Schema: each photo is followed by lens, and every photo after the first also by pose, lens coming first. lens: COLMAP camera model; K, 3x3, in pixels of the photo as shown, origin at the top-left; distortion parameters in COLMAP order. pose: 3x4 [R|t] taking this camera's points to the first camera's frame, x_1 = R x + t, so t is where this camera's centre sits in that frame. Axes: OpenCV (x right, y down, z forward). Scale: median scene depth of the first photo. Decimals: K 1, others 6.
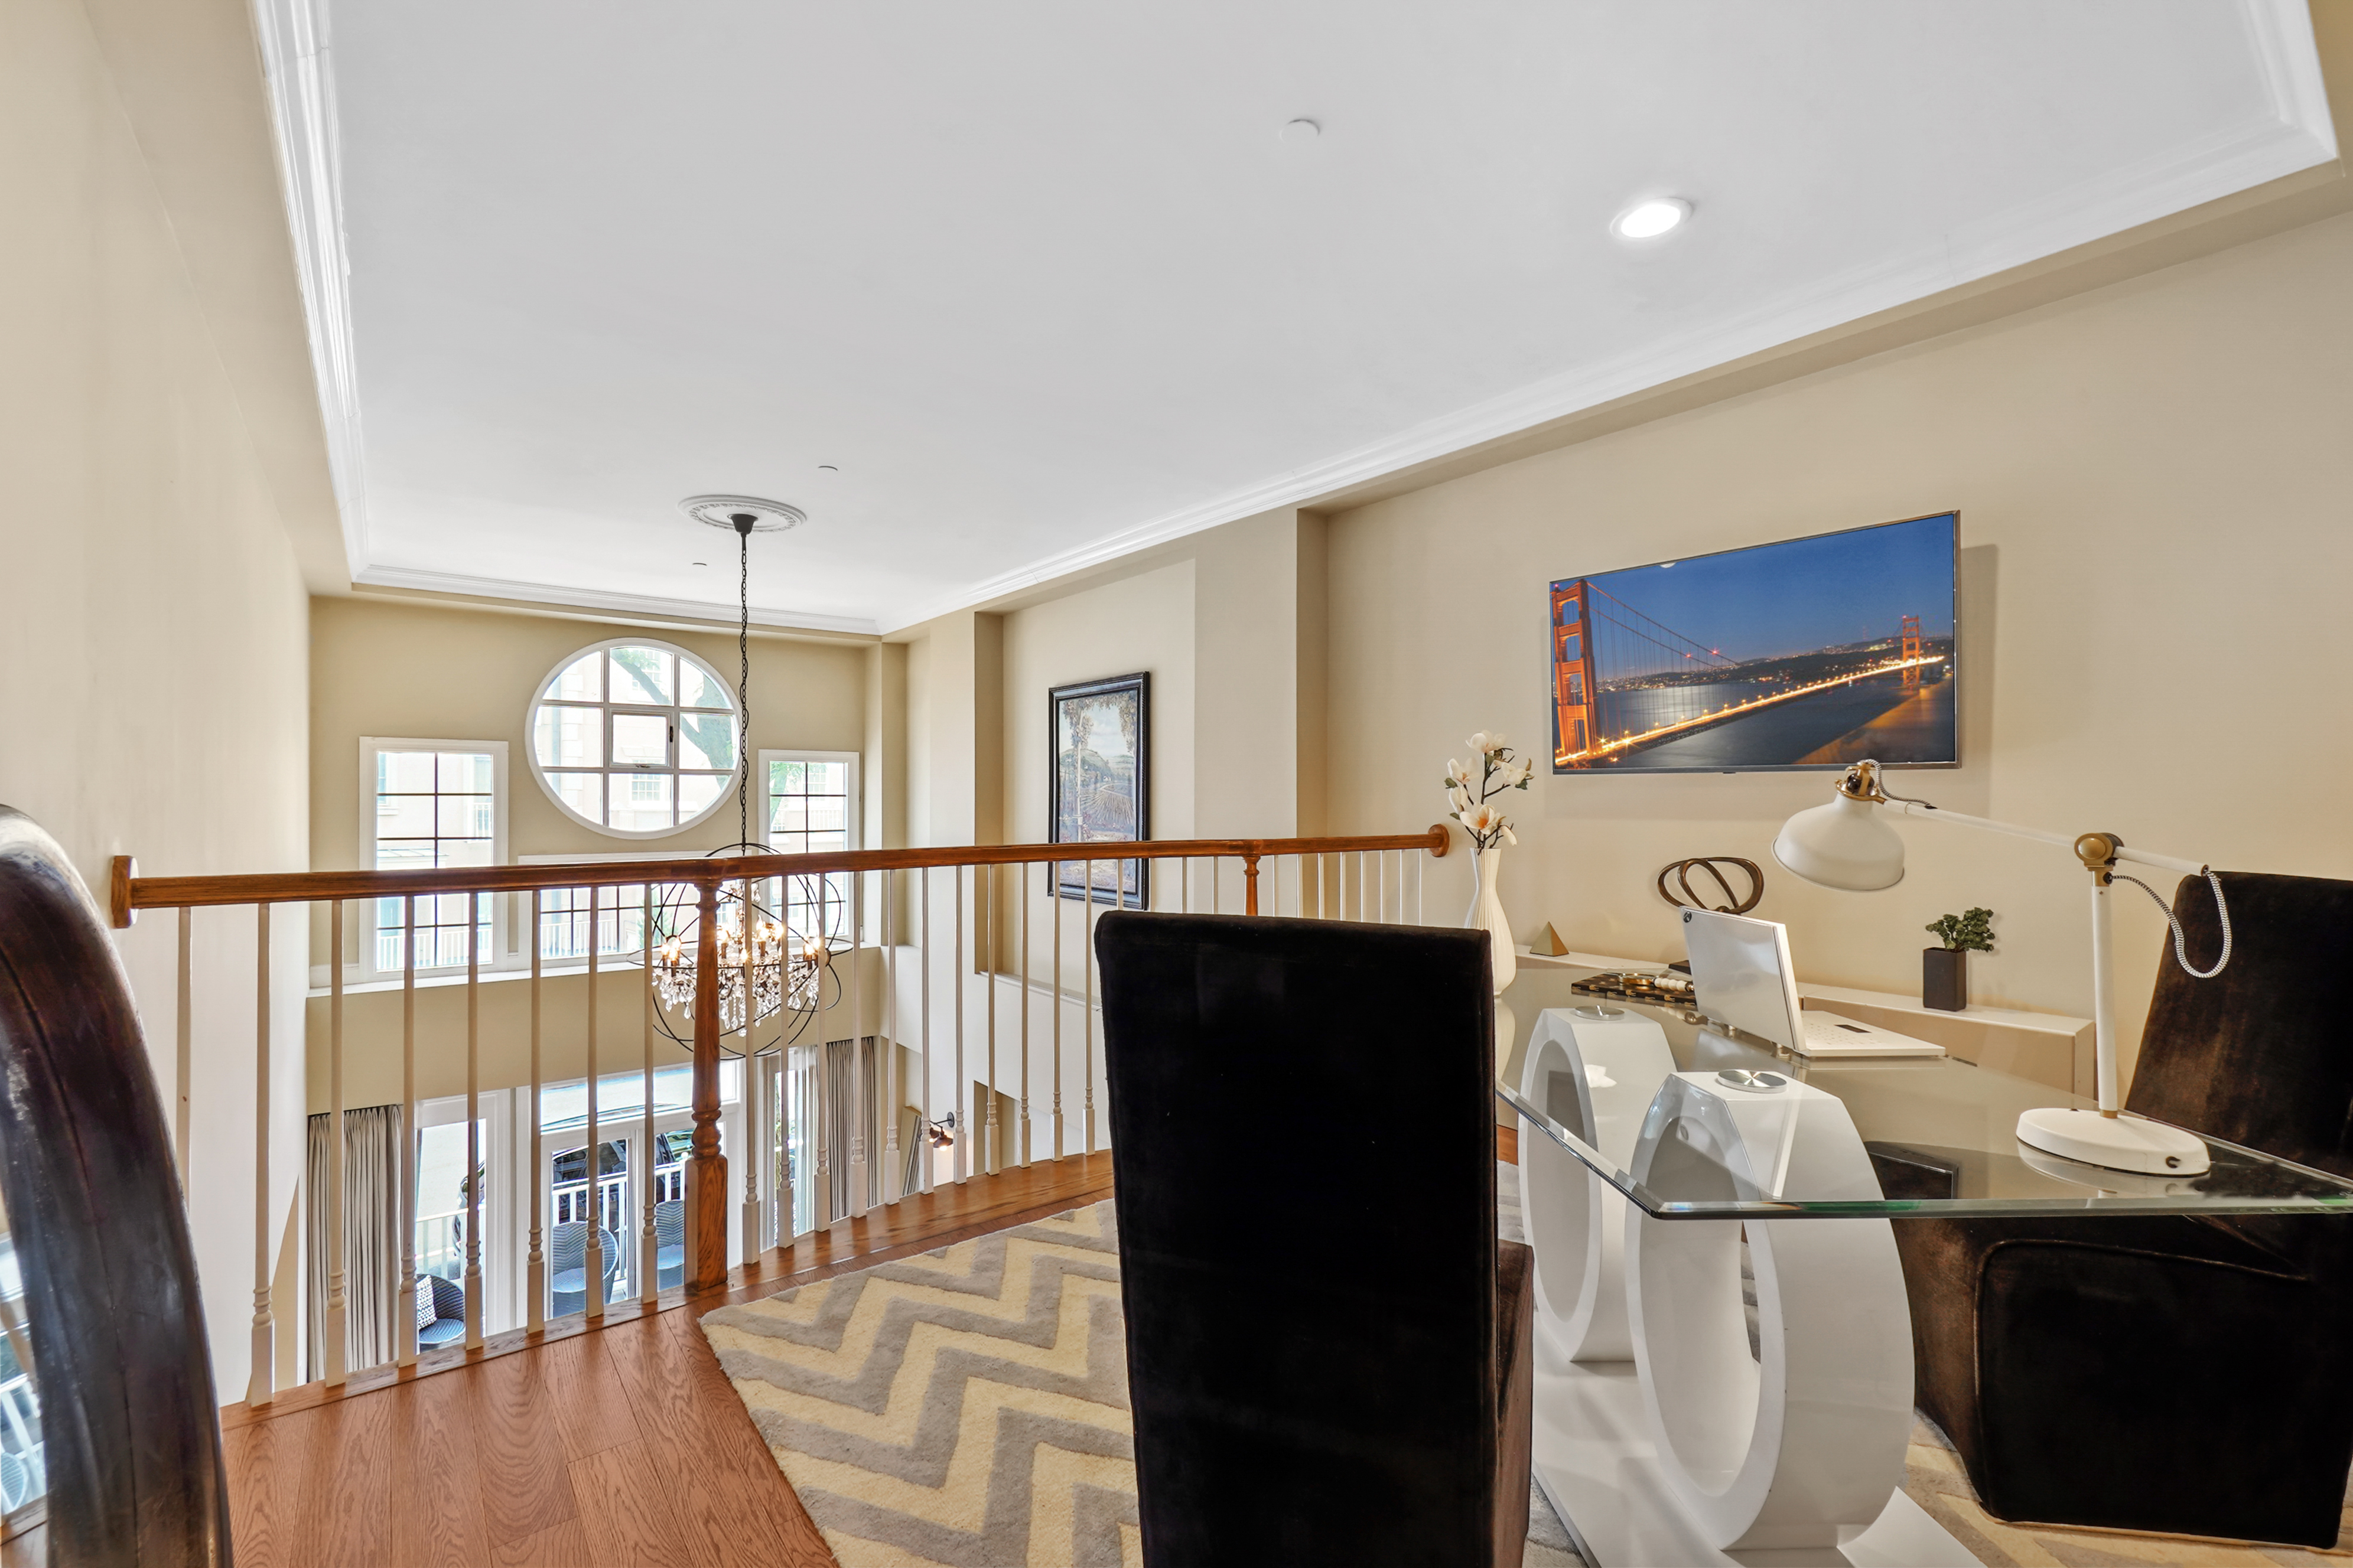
lens RADIAL K [[1039.6, 0, 1154.1], [0, 1039.6, 783.5], [0, 0, 1]] dist [-0.009374, 0.000051]
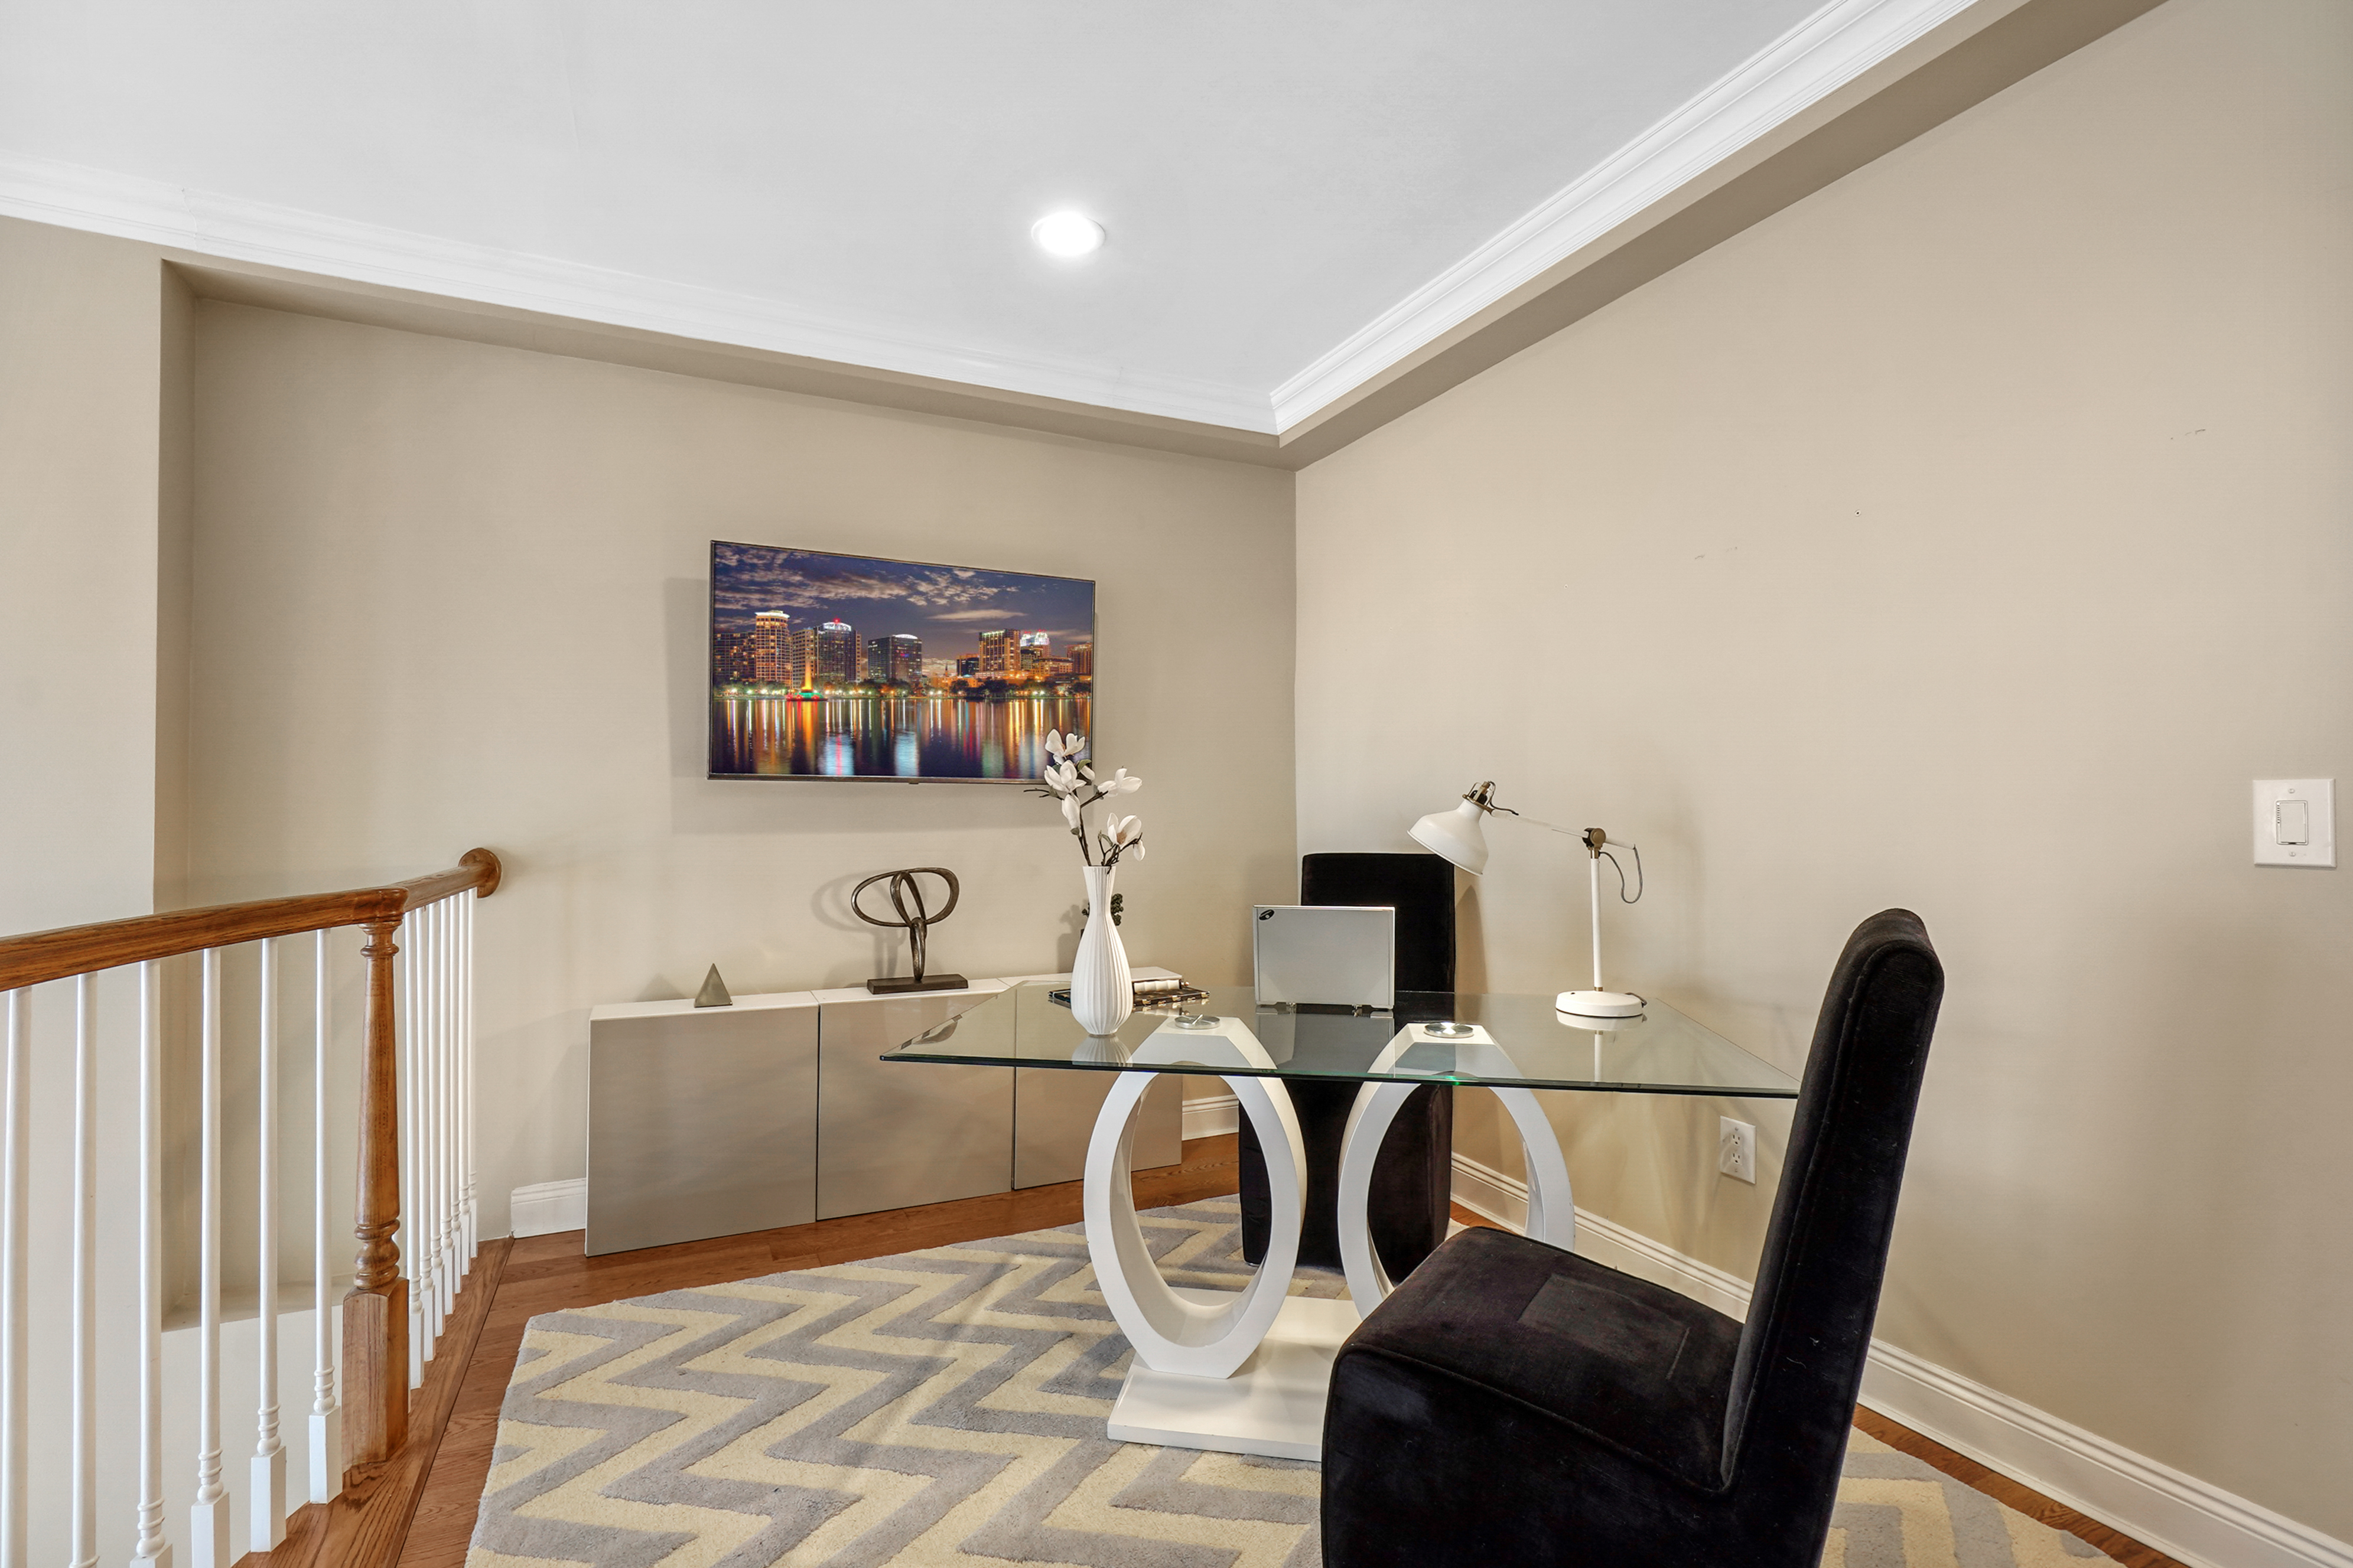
lens RADIAL K [[1035.4, 0, 1166.2], [0, 1035.4, 811.9], [0, 0, 1]] dist [-0.000397, 0.000206]
pose [[0.215581, -0.001280, 0.976485, -0.331713], [-0.010117, 0.999943, 0.003544, 0.009089], [-0.976434, -0.010643, 0.215556, 0.490892]]
